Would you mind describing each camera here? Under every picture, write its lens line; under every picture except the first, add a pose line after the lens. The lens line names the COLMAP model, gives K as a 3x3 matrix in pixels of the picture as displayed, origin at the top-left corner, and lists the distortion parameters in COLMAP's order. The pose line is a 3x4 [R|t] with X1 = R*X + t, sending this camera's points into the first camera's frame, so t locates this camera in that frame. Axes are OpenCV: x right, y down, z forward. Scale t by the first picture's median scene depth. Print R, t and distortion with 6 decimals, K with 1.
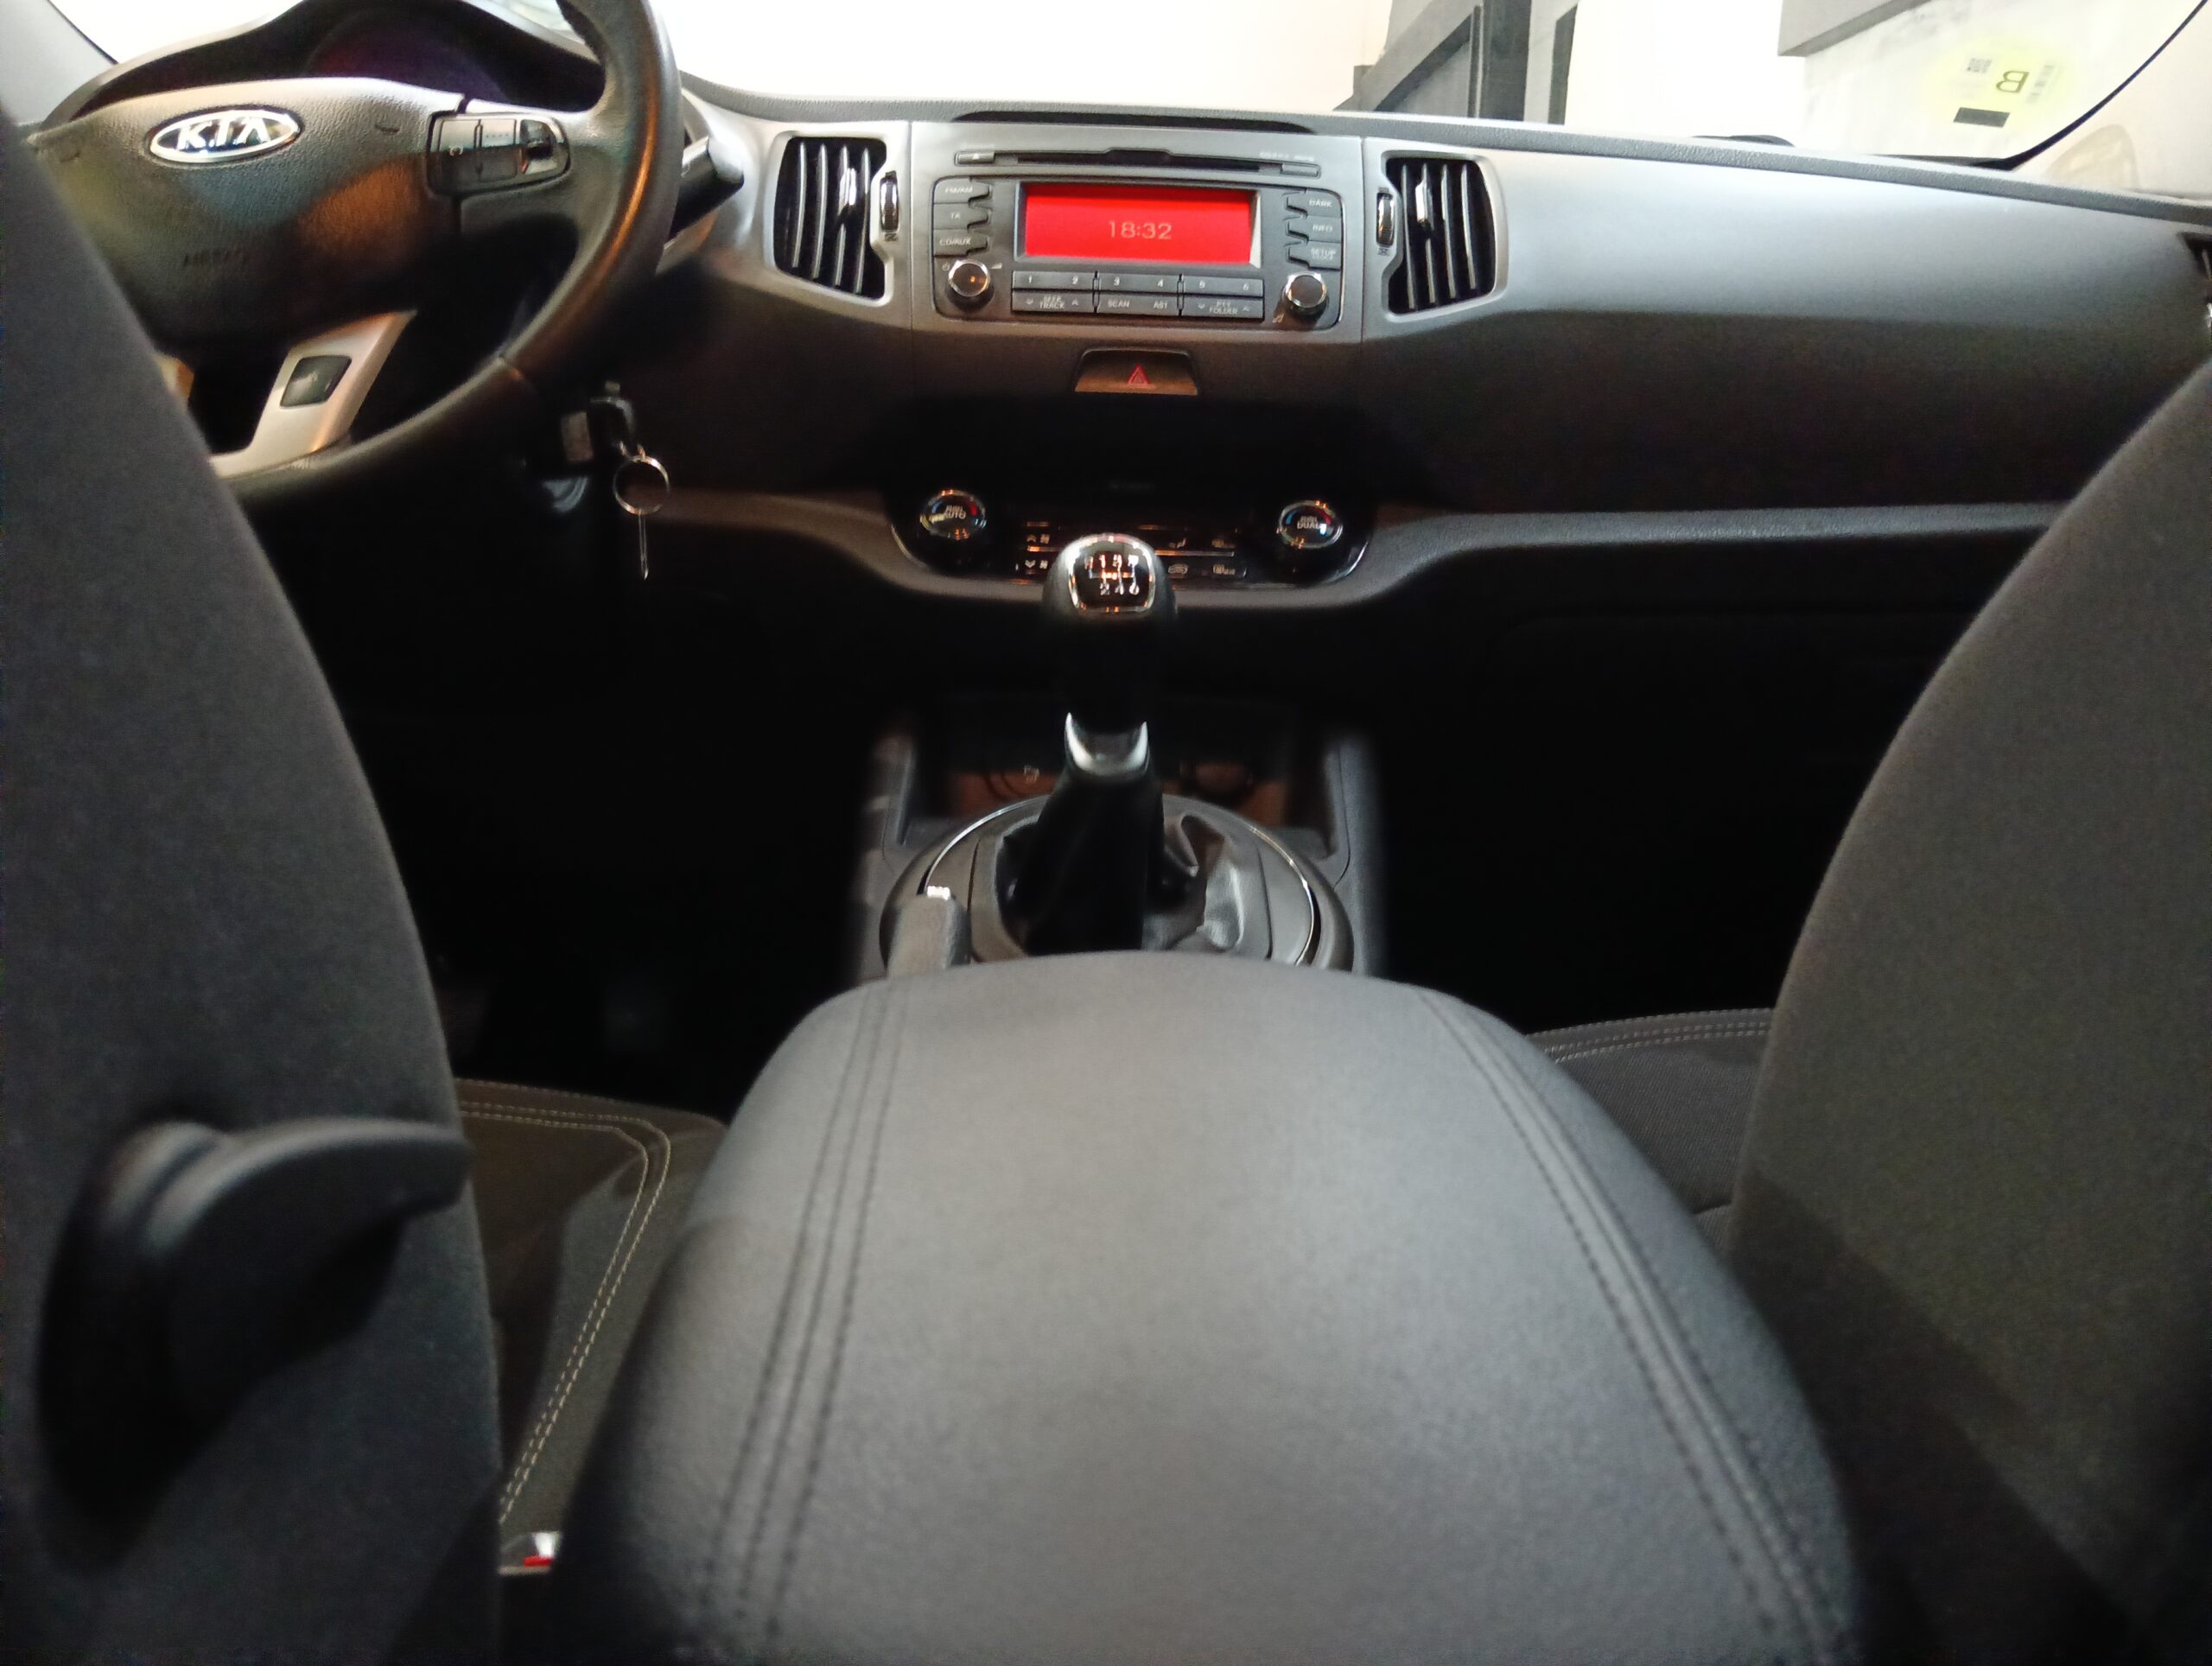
lens RADIAL K [[1775.0, 0, 1099.0], [0, 1775.0, 877.0], [0, 0, 1]] dist [0.055994, -0.106433]
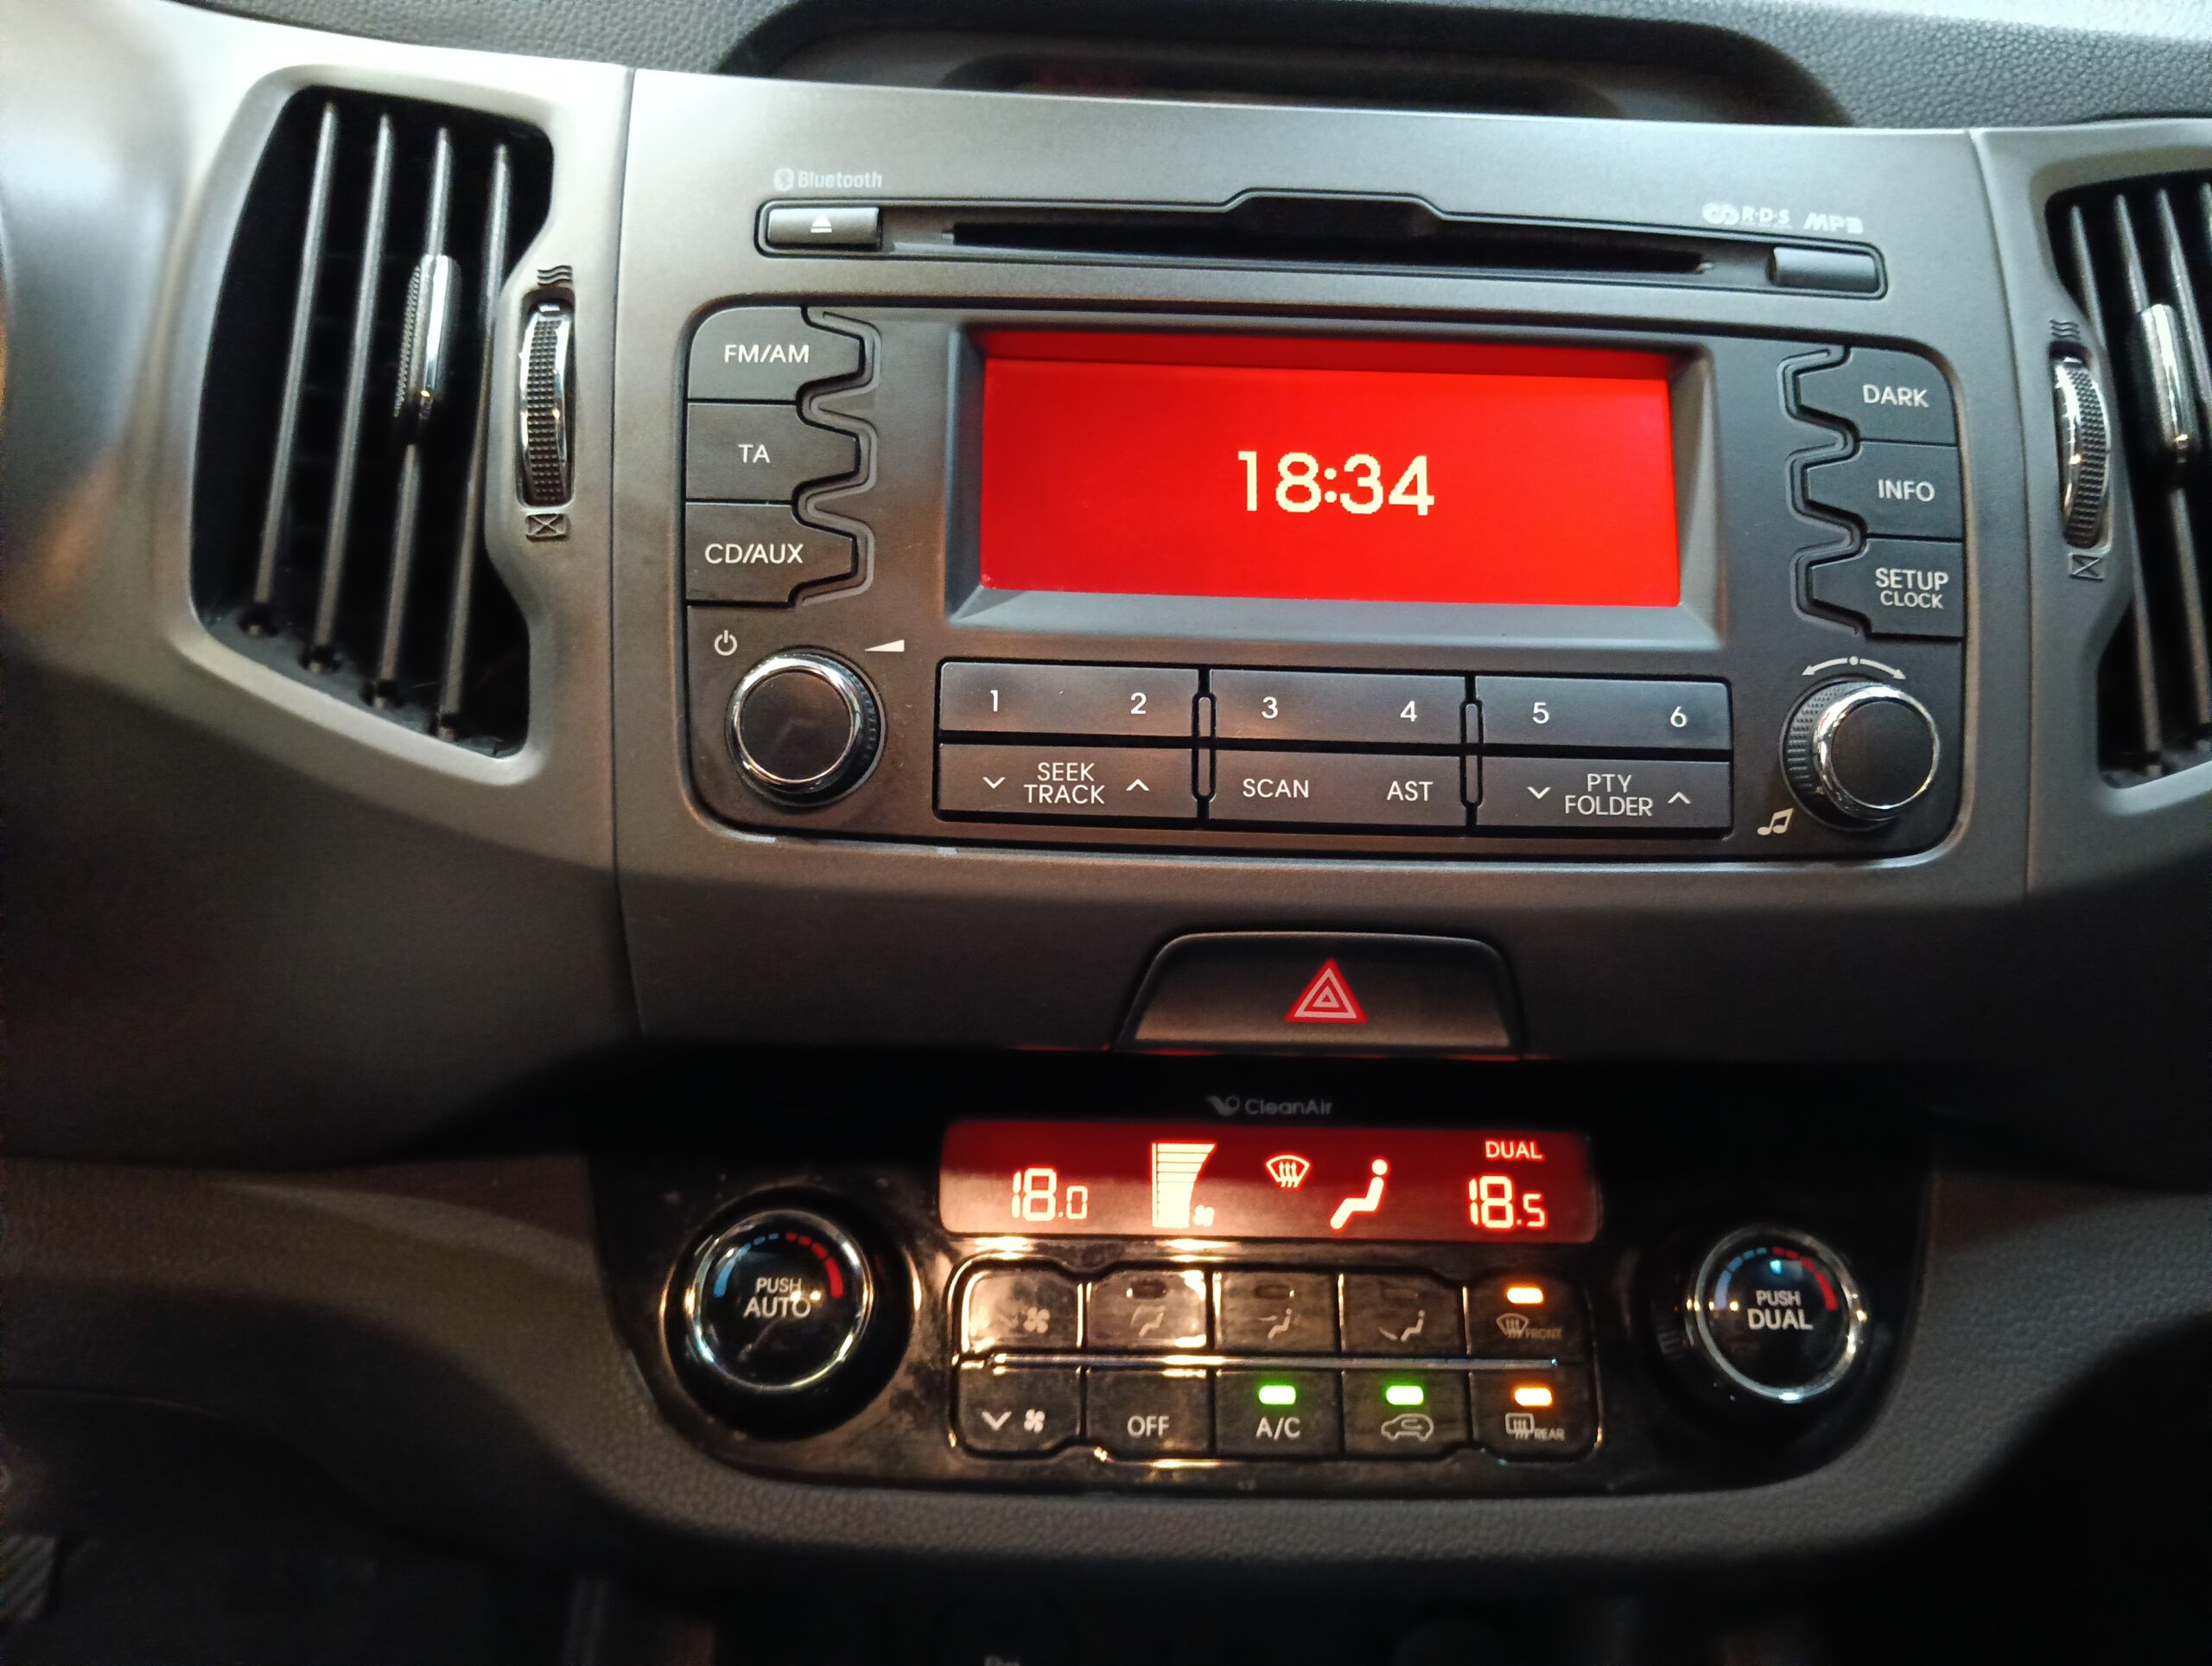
lens RADIAL K [[1775.0, 0, 1099.0], [0, 1775.0, 877.0], [0, 0, 1]] dist [0.055994, -0.106433]
pose [[0.999849, 0.002306, 0.017196, -0.024927], [-0.005867, 0.977667, 0.210078, -0.360813], [-0.016327, -0.210147, 0.977533, 0.671349]]
